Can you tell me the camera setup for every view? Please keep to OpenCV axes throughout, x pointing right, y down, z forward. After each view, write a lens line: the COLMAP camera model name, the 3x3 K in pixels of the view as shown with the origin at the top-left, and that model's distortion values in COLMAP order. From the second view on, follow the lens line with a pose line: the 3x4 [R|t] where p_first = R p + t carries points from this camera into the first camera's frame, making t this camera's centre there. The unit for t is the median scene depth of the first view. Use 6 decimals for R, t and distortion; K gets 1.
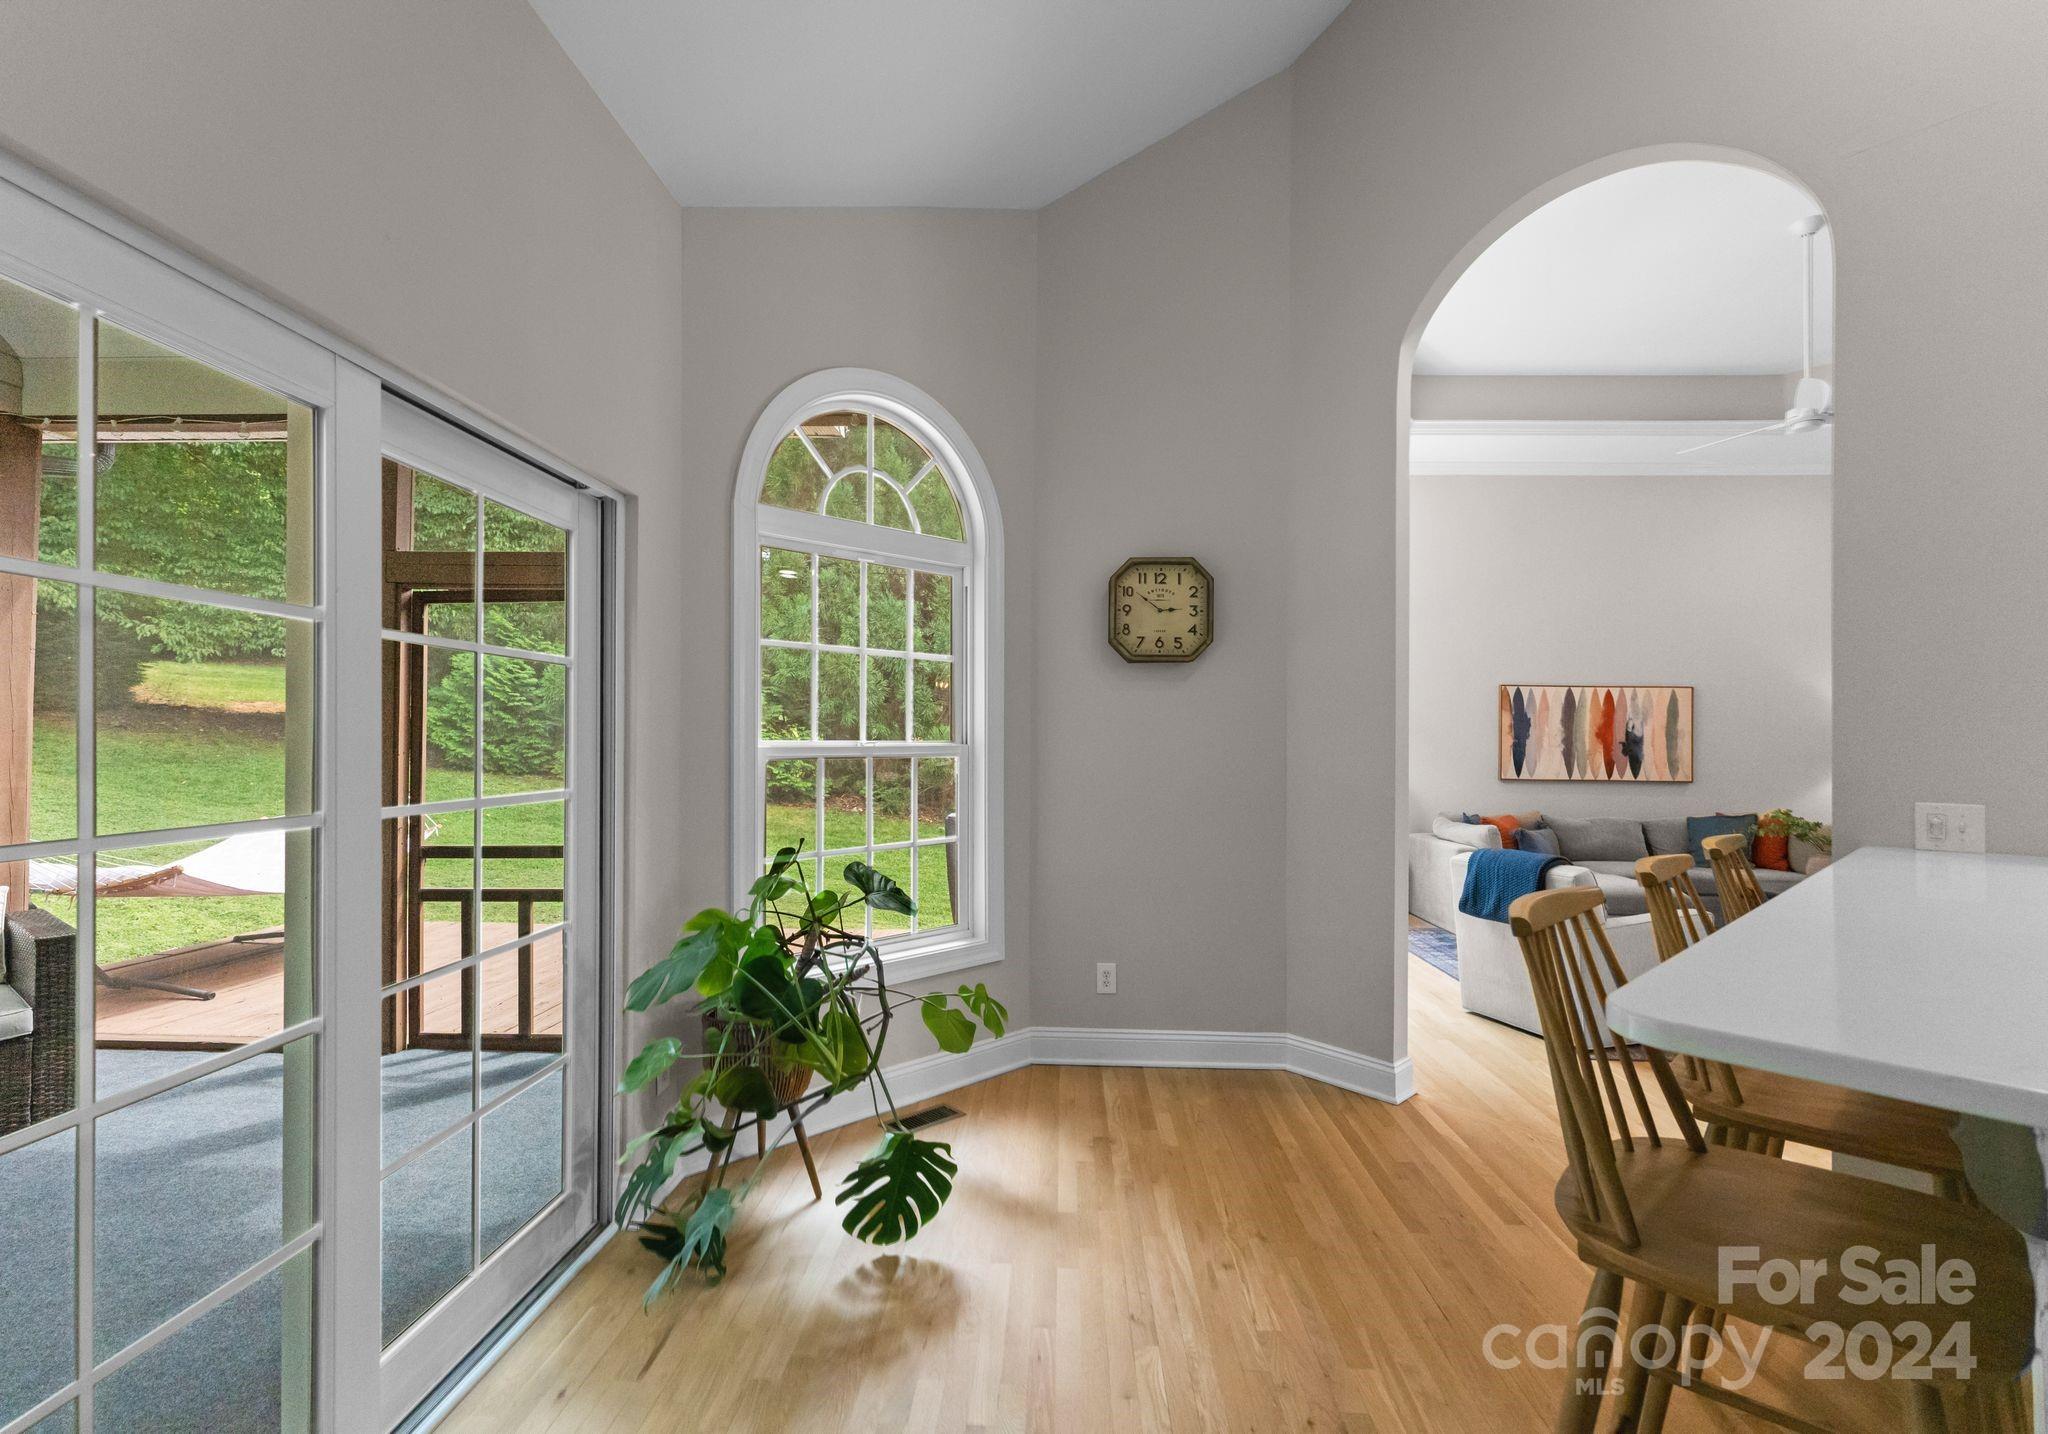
lens RADIAL K [[896.6, 0, 1024.6], [0, 896.6, 739.0], [0, 0, 1]] dist [0.001885, 0.000324]
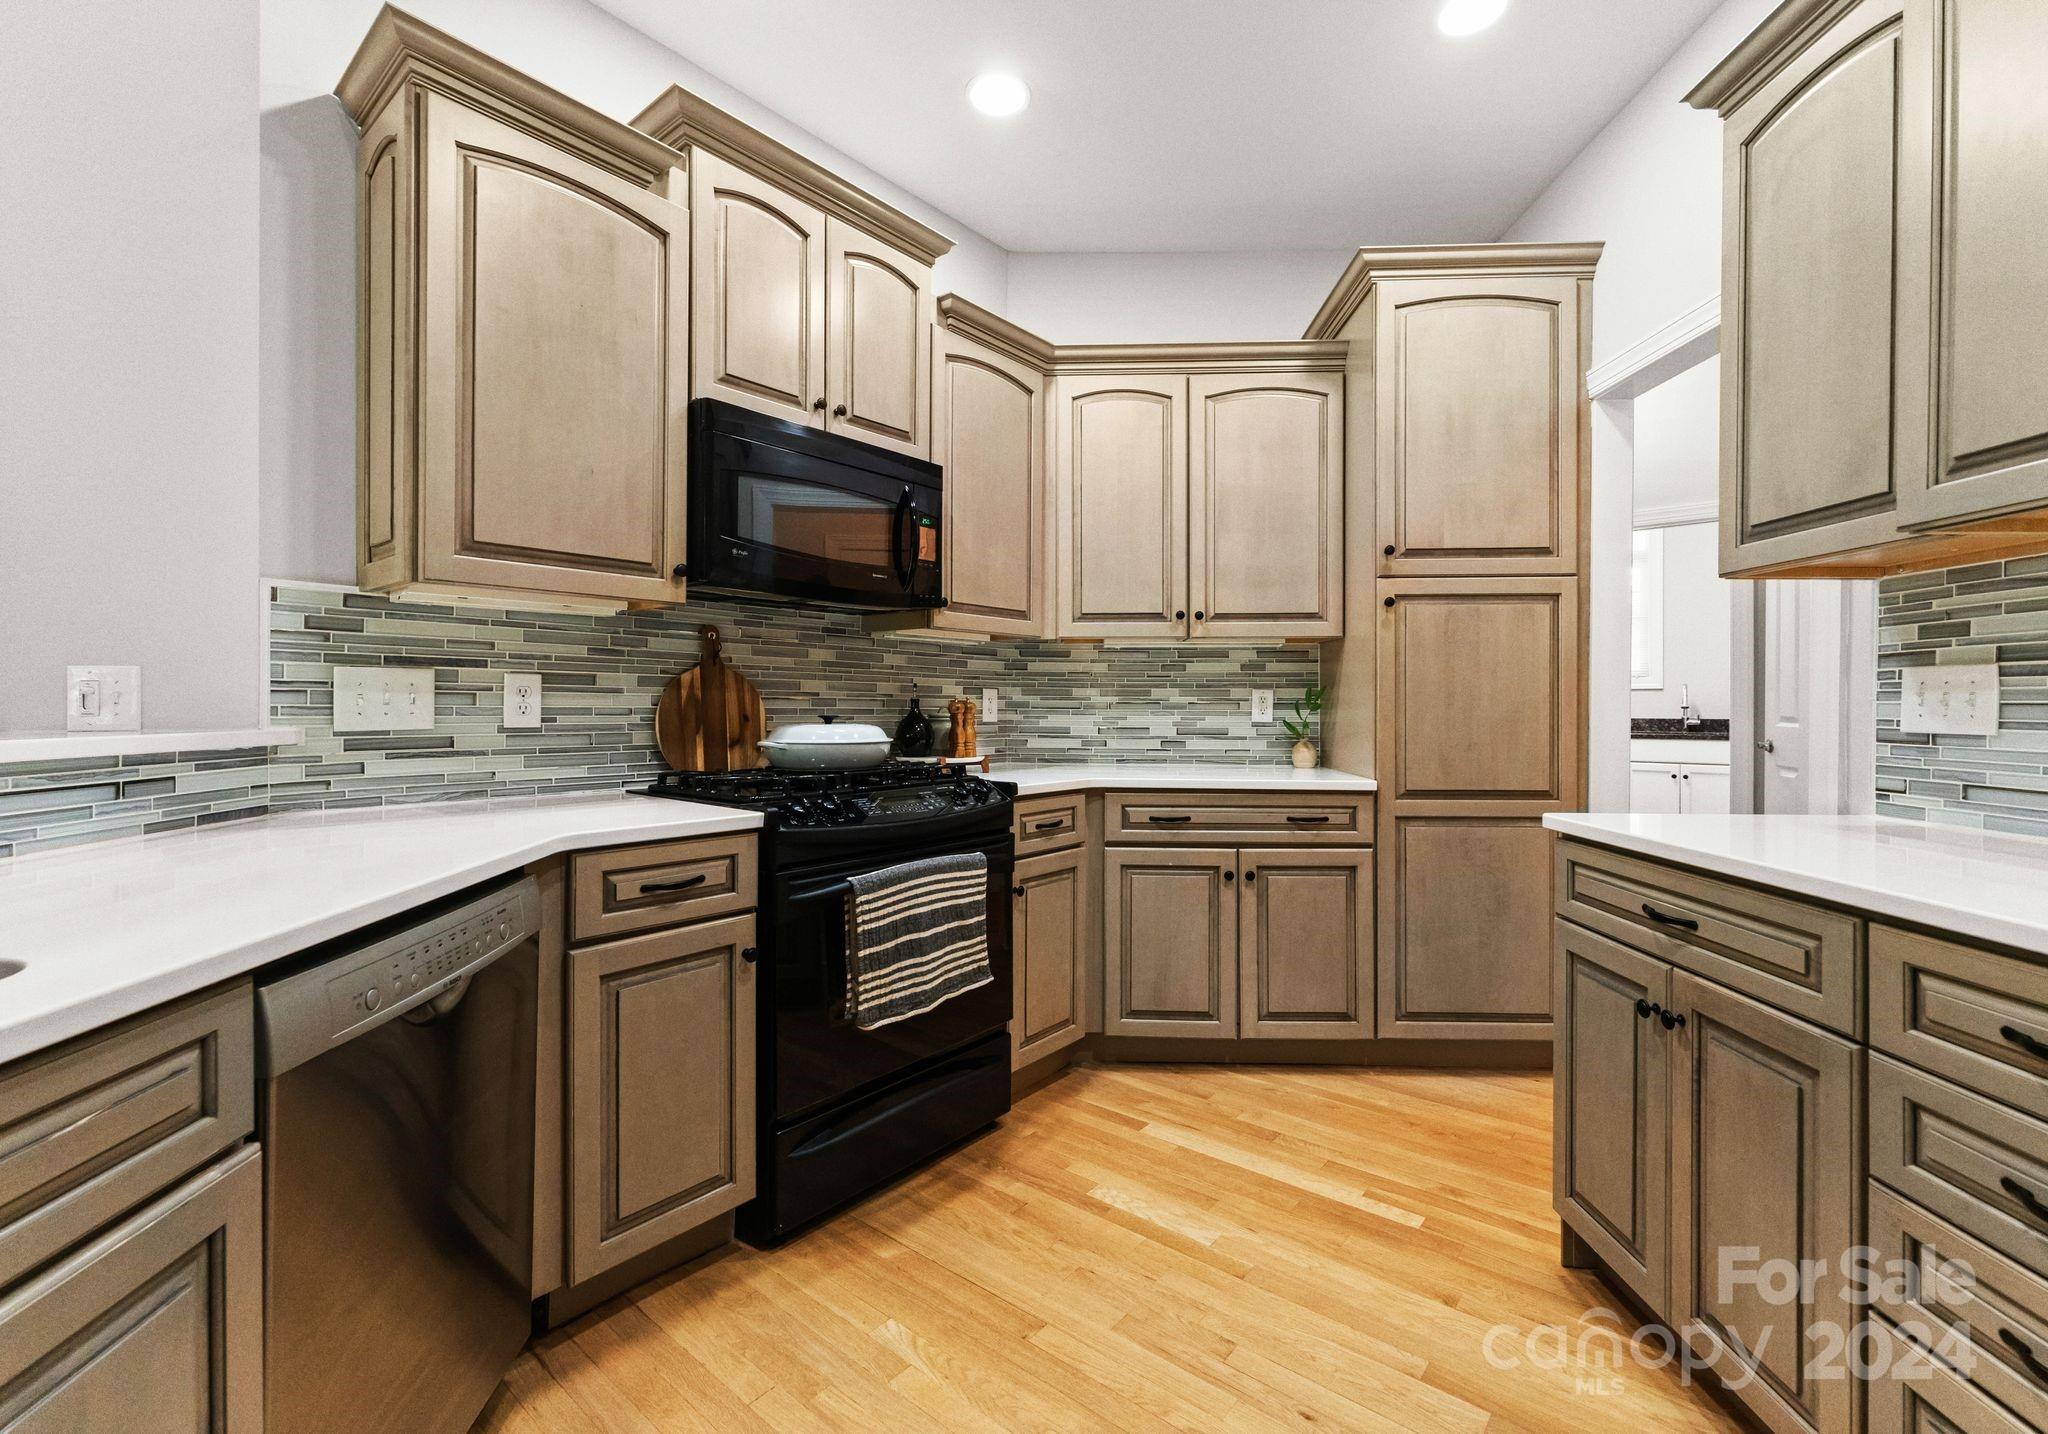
lens RADIAL K [[890.9, 0, 1027.7], [0, 890.9, 701.4], [0, 0, 1]] dist [0.000607, 0.000018]
pose [[0.600819, -0.007447, 0.799350, 0.782904], [0.000682, 0.999961, 0.008802, 0.082972], [-0.799385, -0.004743, 0.600801, -0.034640]]
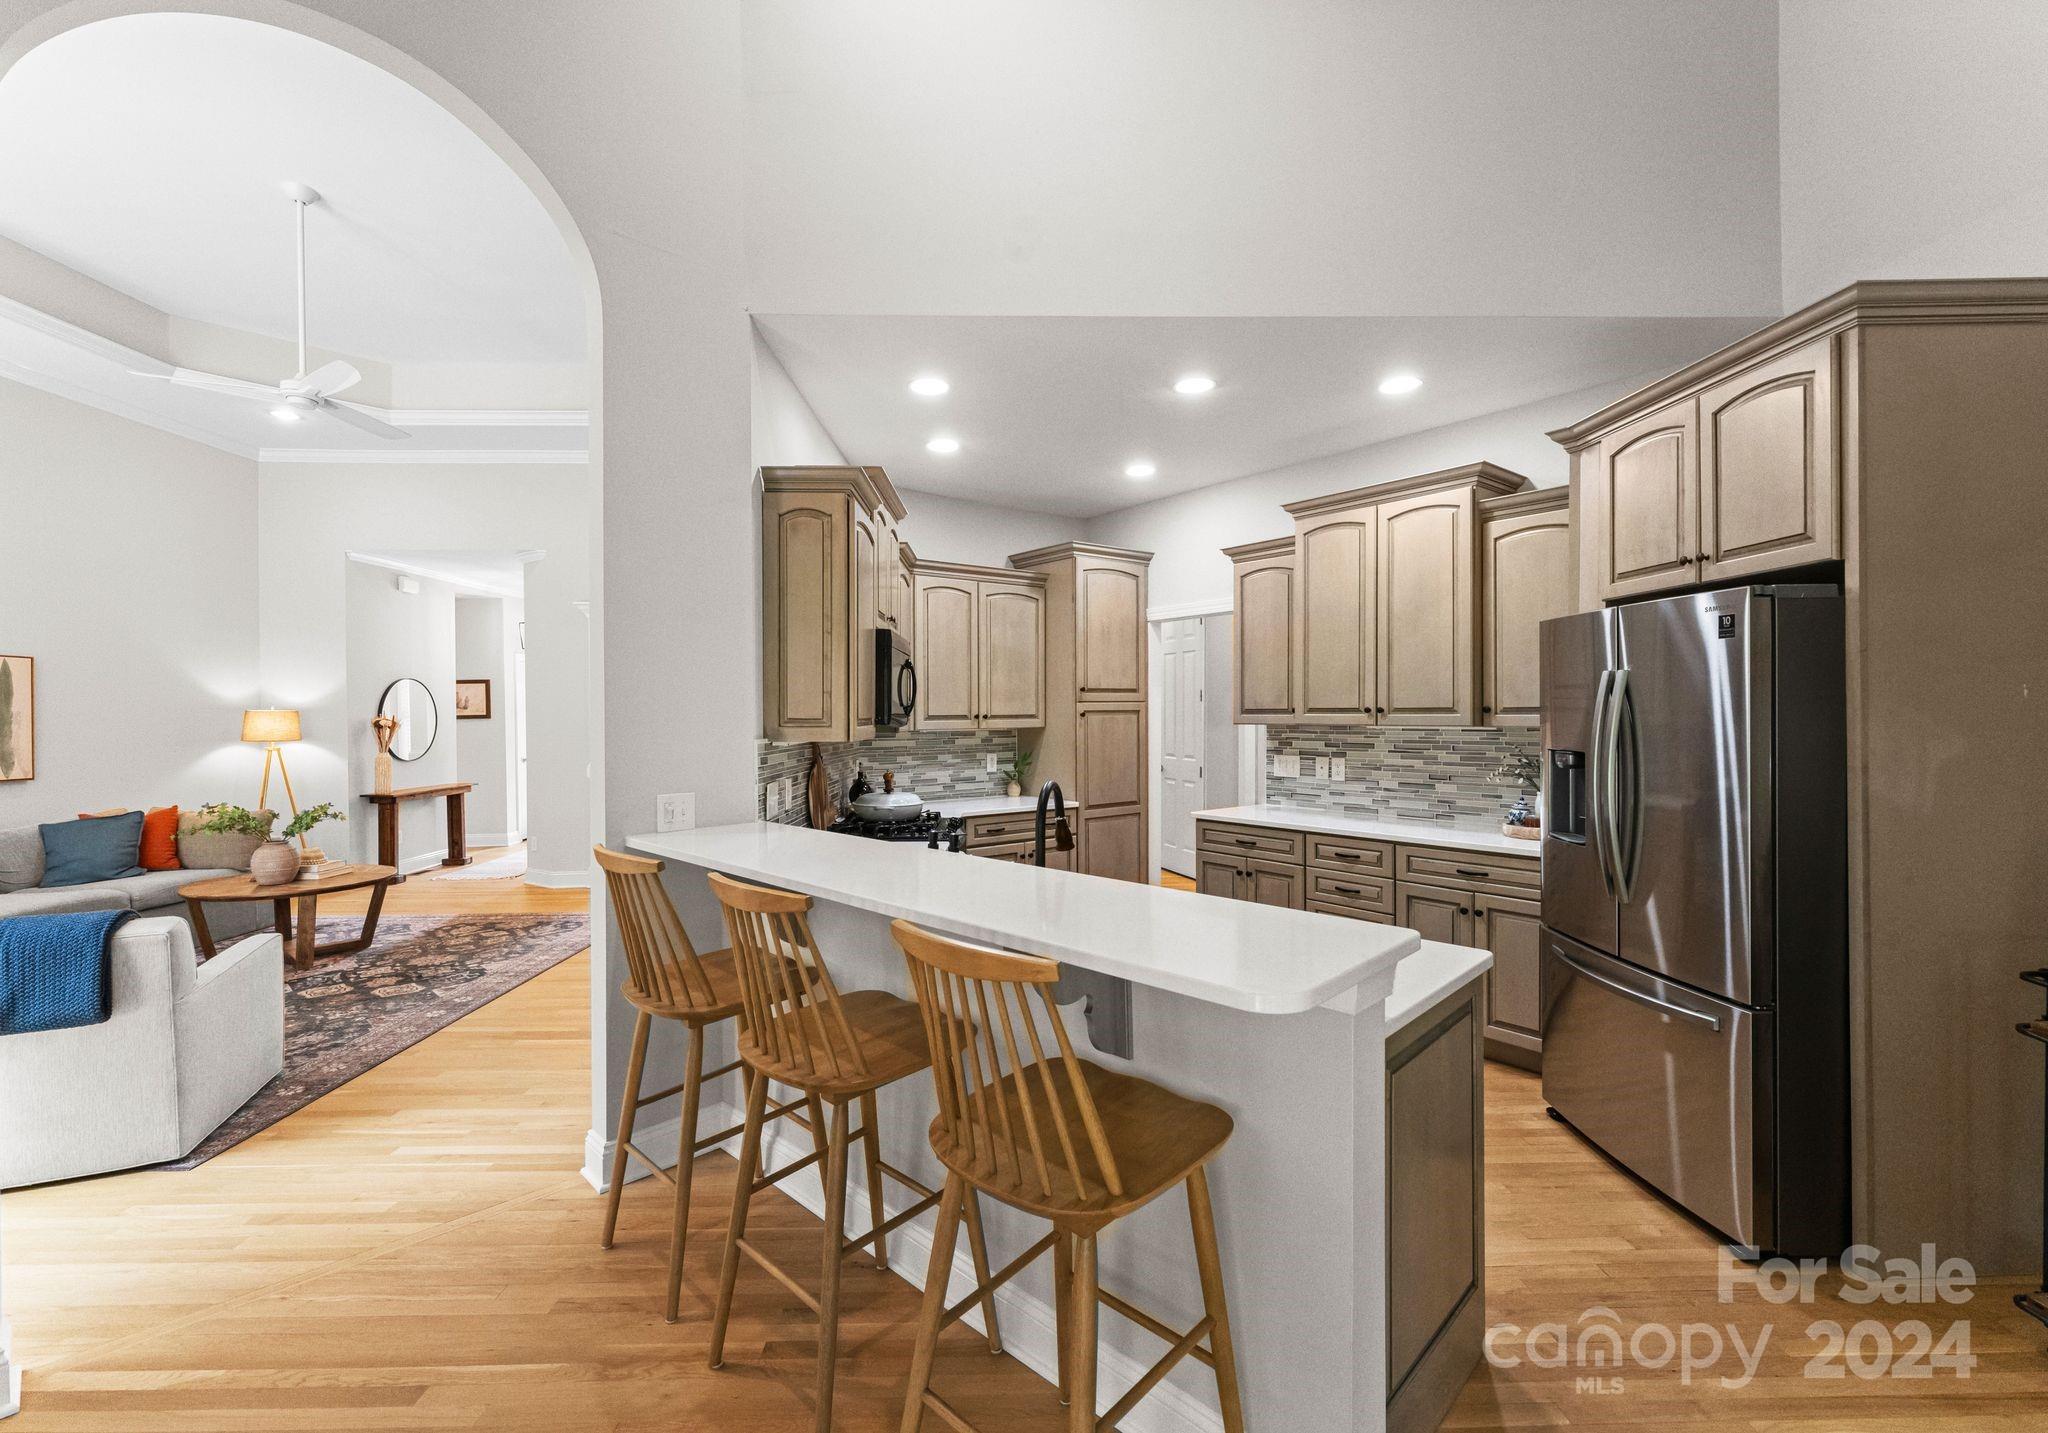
lens RADIAL K [[887.9, 0, 1031.9], [0, 887.9, 709.9], [0, 0, 1]] dist [-0.000066, 0.000138]
pose [[-0.063571, -0.008294, 0.997943, -0.227859], [0.000354, 0.999965, 0.008333, -0.049831], [-0.997977, 0.000883, -0.063566, 0.499990]]
